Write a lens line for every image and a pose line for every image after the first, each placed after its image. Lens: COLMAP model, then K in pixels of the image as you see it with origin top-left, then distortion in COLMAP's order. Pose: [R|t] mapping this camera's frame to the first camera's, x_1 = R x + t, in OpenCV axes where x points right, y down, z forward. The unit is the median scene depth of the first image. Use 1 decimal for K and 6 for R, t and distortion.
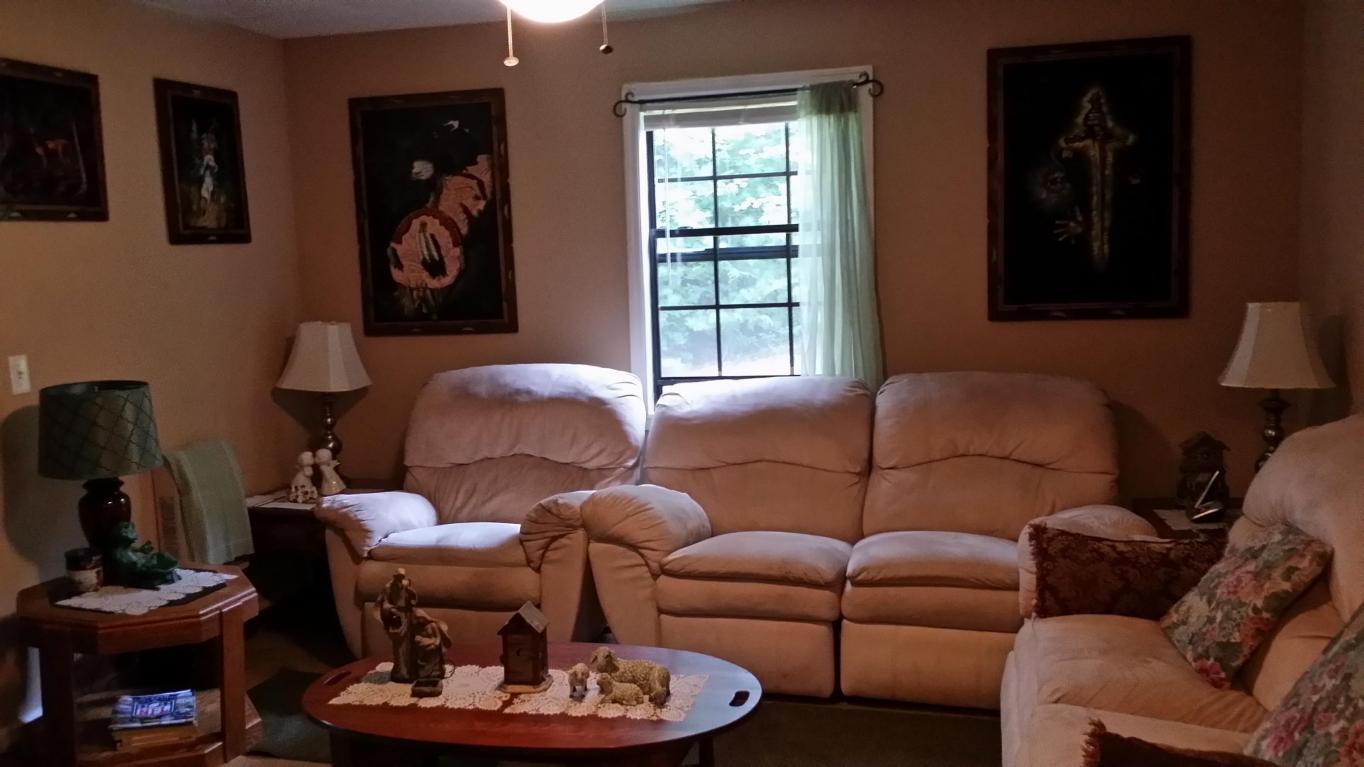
lens RADIAL K [[1222.5, 0, 683.2], [0, 1222.5, 394.8], [0, 0, 1]] dist [0.066502, -0.154807]
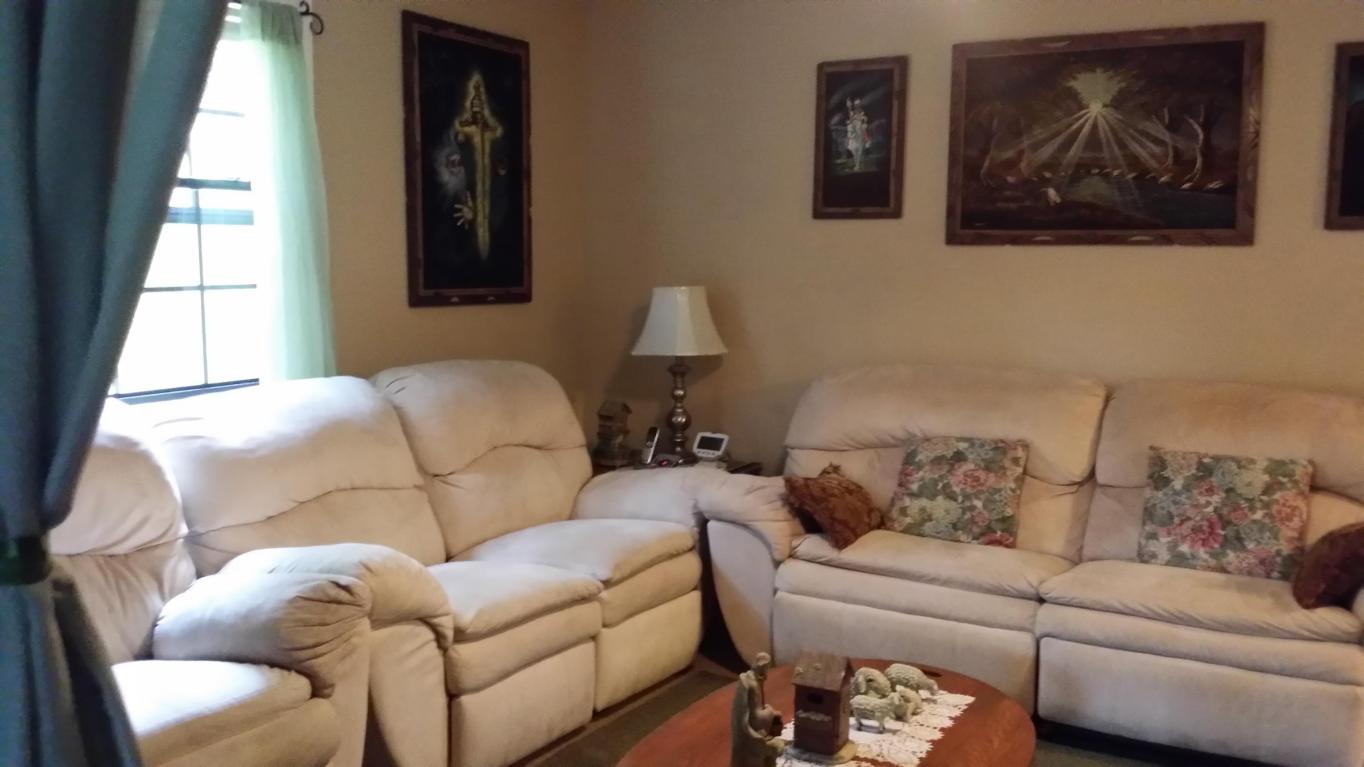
lens RADIAL K [[1222.5, 0, 677.9], [0, 1222.5, 397.8], [0, 0, 1]] dist [0.066502, -0.154807]
pose [[0.259785, -0.076606, 0.962623, -0.604927], [0.083675, 0.994885, 0.056591, -0.028883], [-0.962034, 0.065846, 0.264866, 0.583675]]
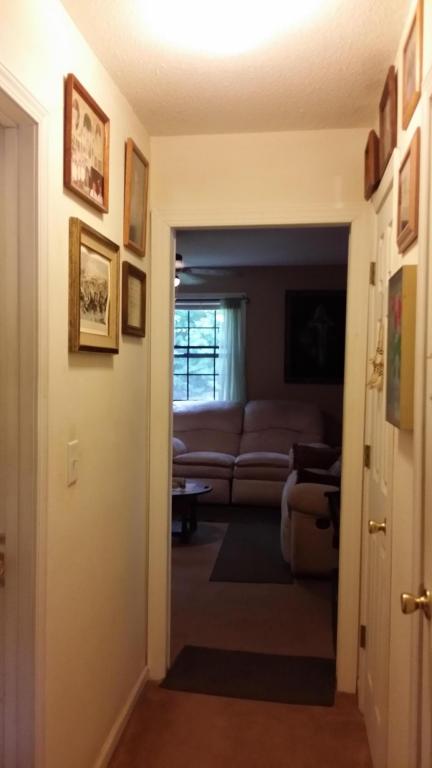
lens RADIAL K [[688.3, 0, 213.4], [0, 688.3, 378.1], [0, 0, 1]] dist [0.066502, -0.154807]
pose [[0.991584, 0.041019, 0.122794, -0.115115], [-0.031154, 0.996210, -0.081206, 0.065404], [-0.125660, 0.076697, 0.989104, -0.584548]]
